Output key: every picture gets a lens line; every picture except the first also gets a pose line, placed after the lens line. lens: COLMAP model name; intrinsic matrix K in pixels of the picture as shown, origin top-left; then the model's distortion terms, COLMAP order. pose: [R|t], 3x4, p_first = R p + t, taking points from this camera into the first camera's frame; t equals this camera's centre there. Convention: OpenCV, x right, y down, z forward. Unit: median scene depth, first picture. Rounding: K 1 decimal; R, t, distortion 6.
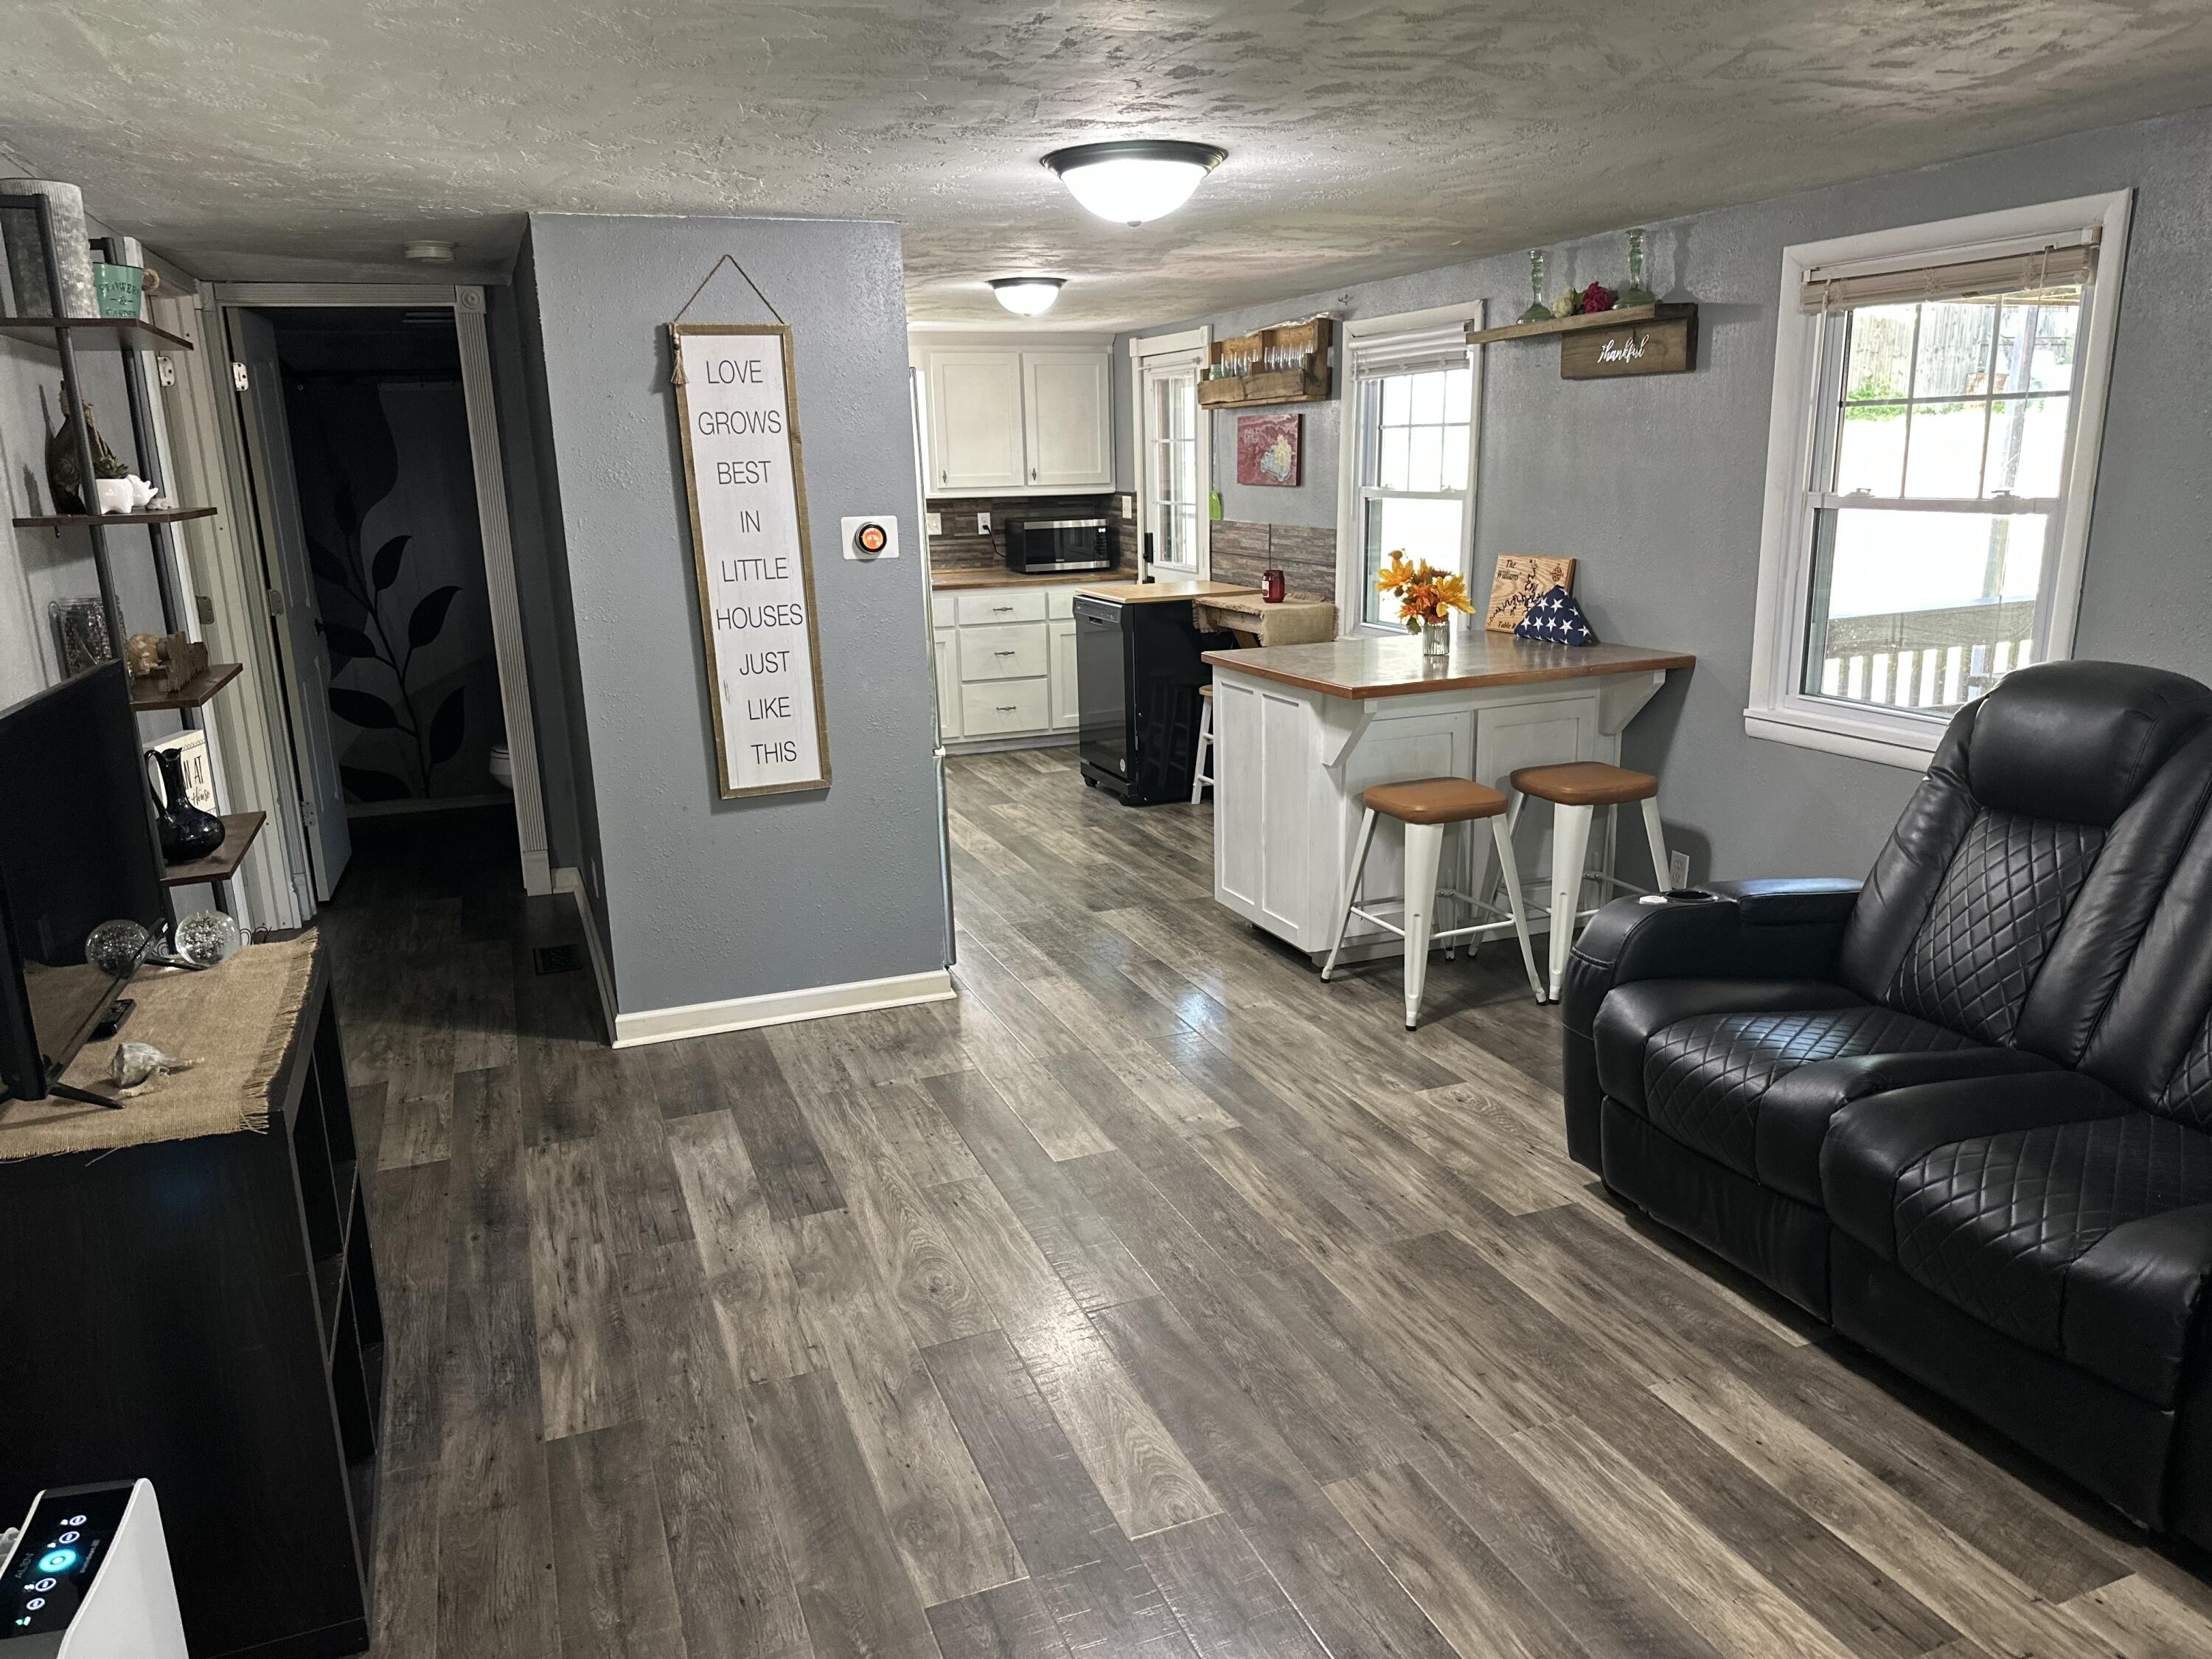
lens RADIAL K [[1560.8, 0, 1130.2], [0, 1560.8, 832.4], [0, 0, 1]] dist [0.047694, -0.047696]
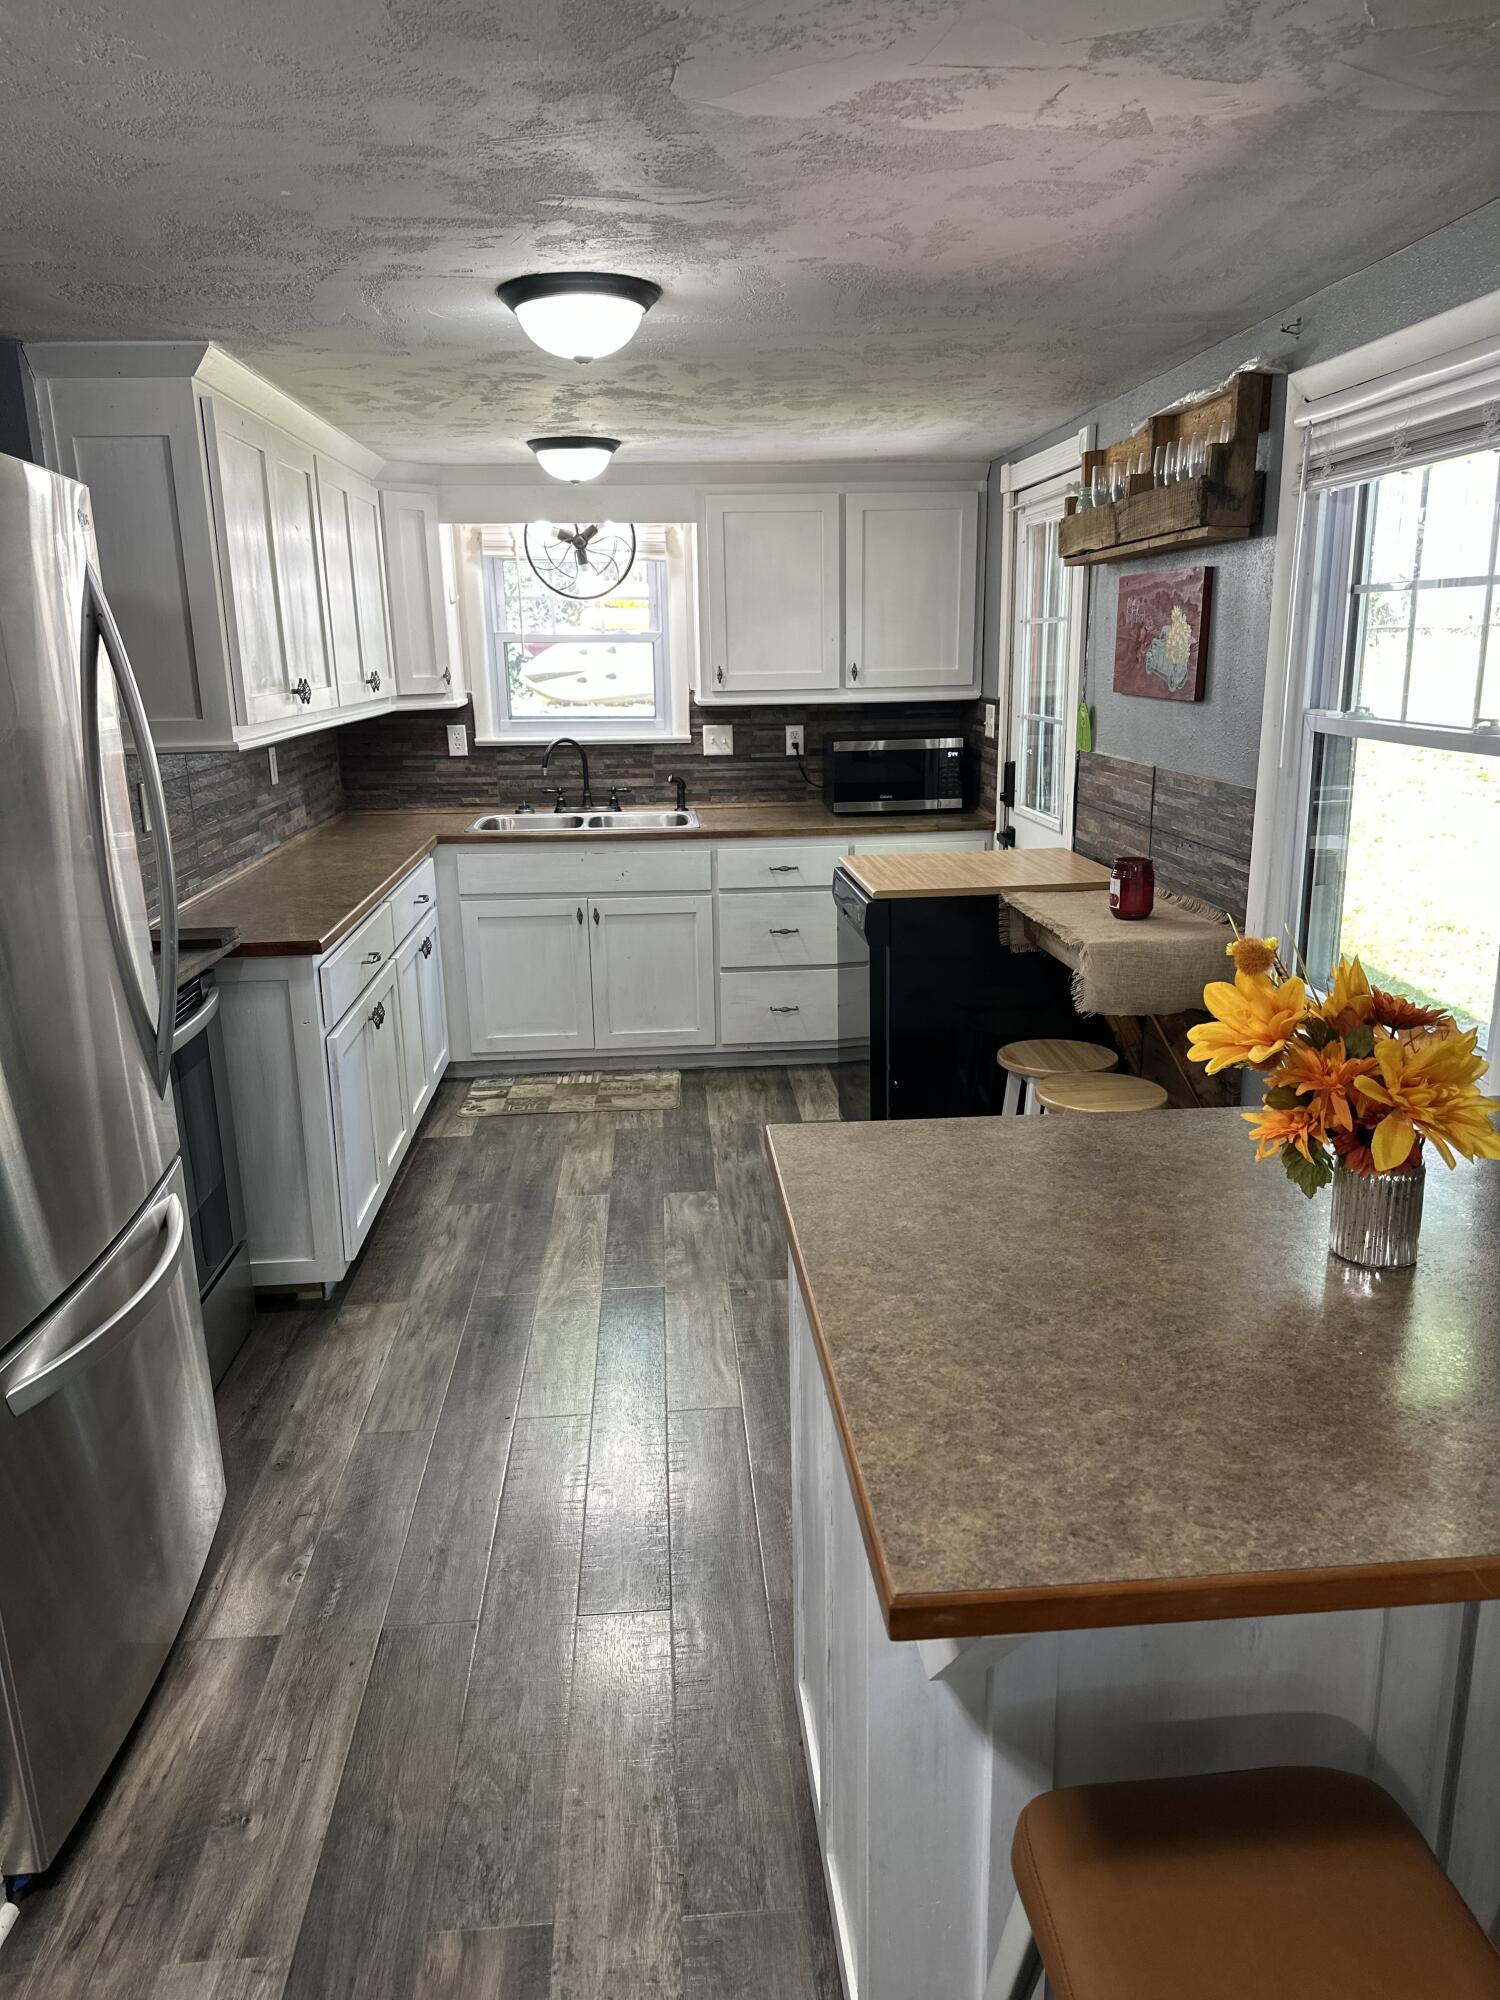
lens RADIAL K [[1411.2, 0, 786.8], [0, 1411.2, 988.1], [0, 0, 1]] dist [0.047694, -0.047696]
pose [[0.958099, 0.071678, -0.277323, 0.121369], [-0.070709, 0.997406, 0.013507, -0.128061], [0.277572, 0.006668, 0.960682, 0.526719]]
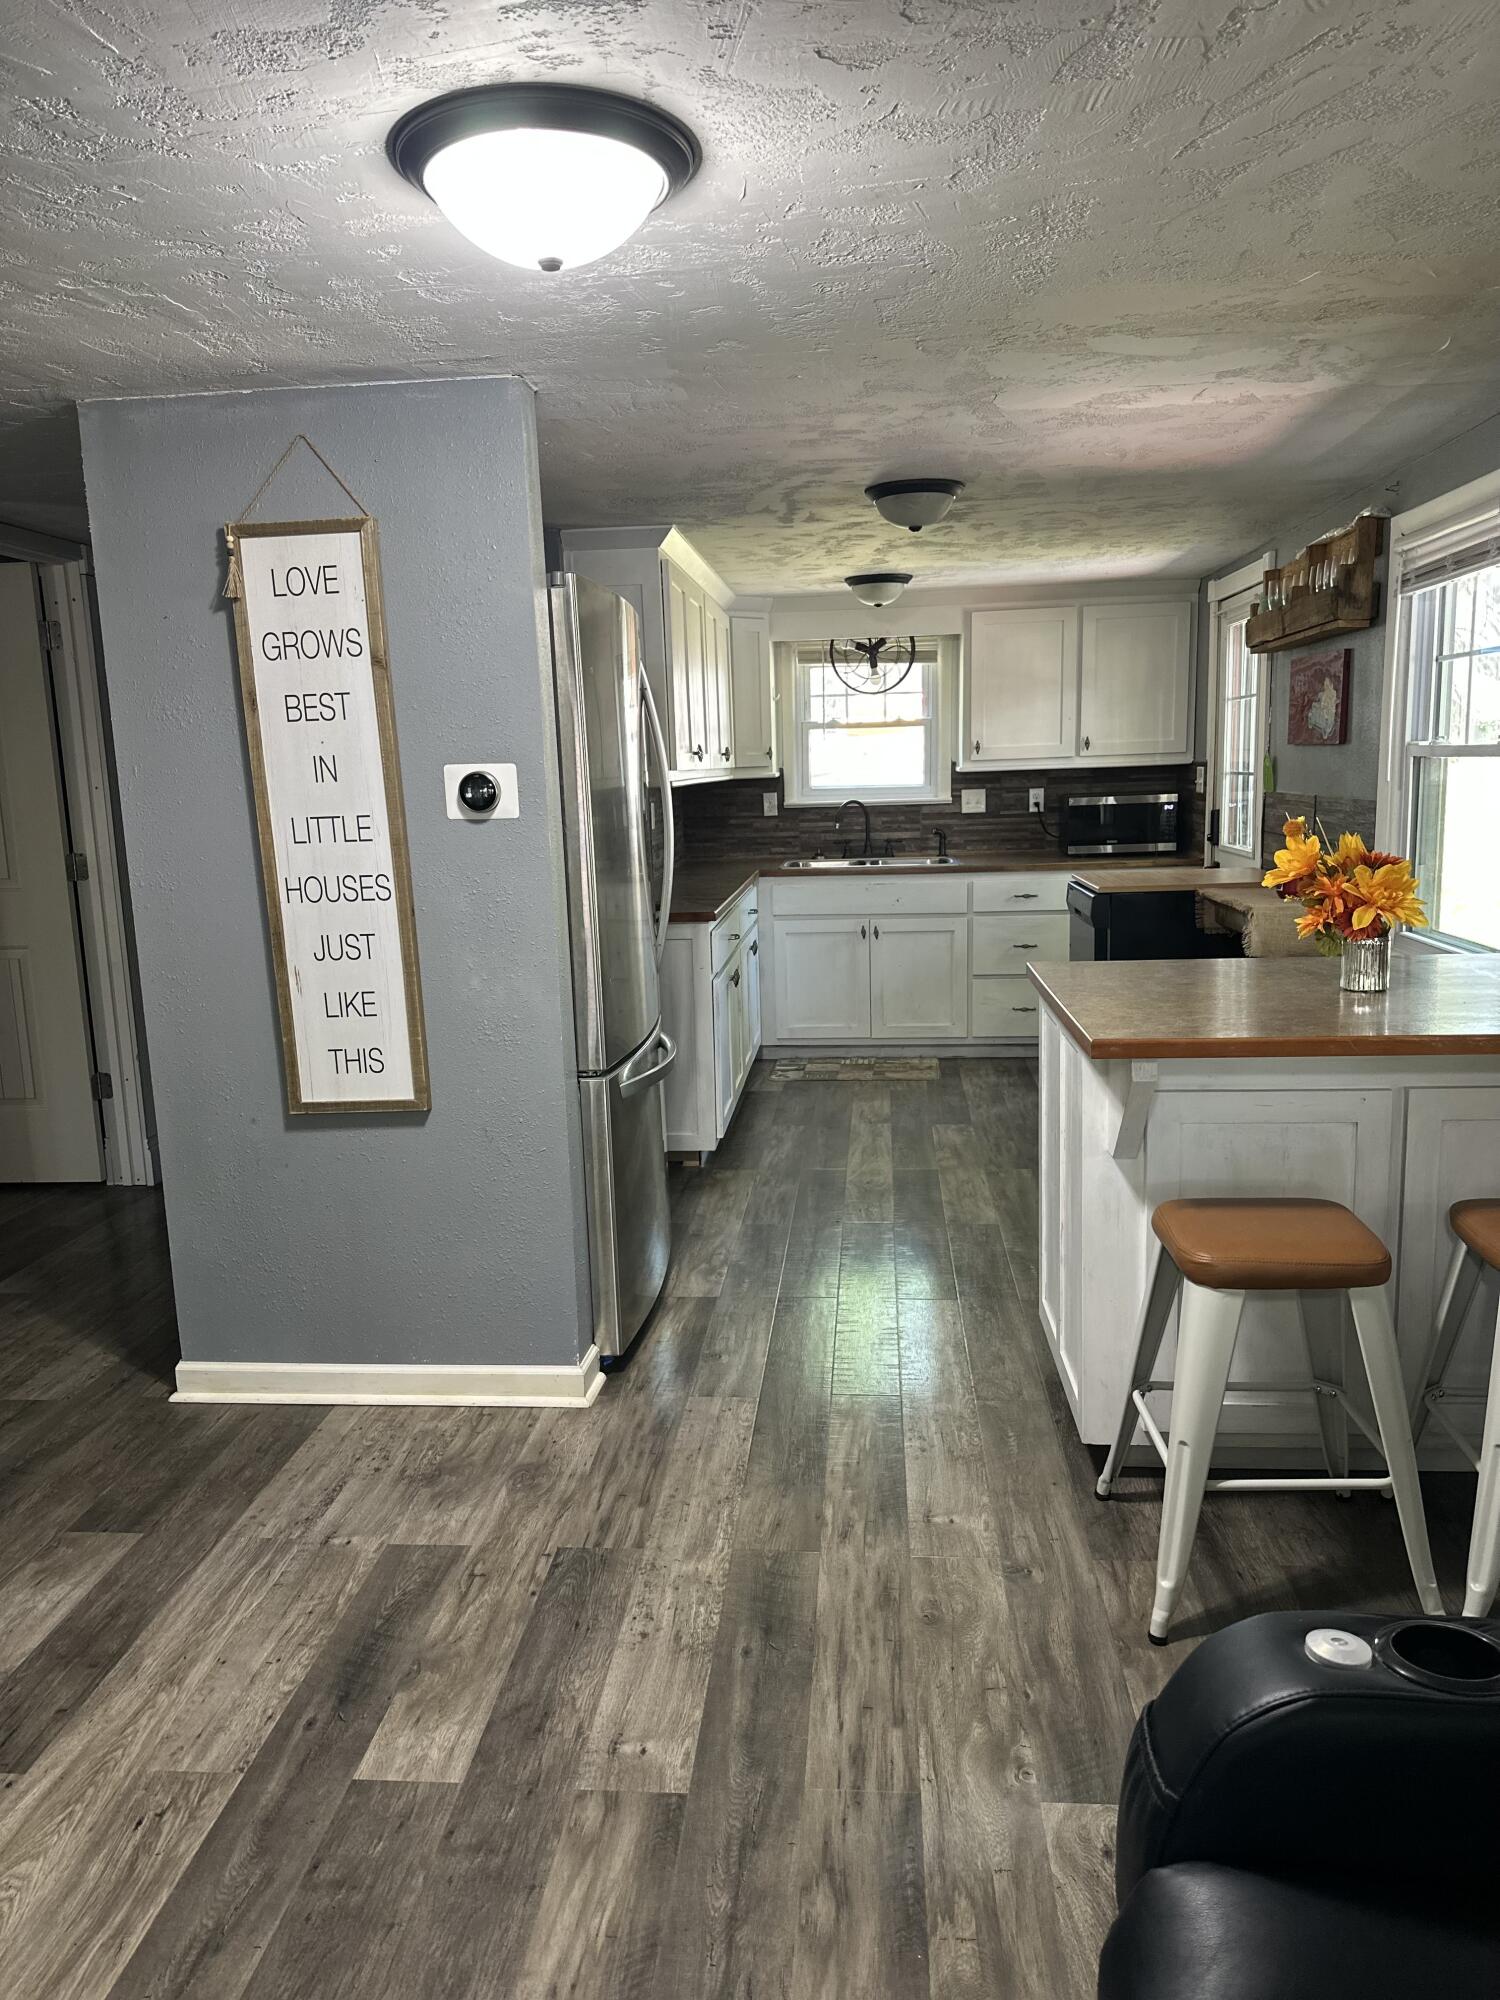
lens RADIAL K [[1411.2, 0, 756.2], [0, 1411.2, 994.0], [0, 0, 1]] dist [0.047694, -0.047696]
pose [[0.891109, 0.068554, -0.448582, 0.181361], [-0.099536, 0.993978, -0.045825, -0.048492], [0.442740, 0.085485, 0.892566, 0.304635]]
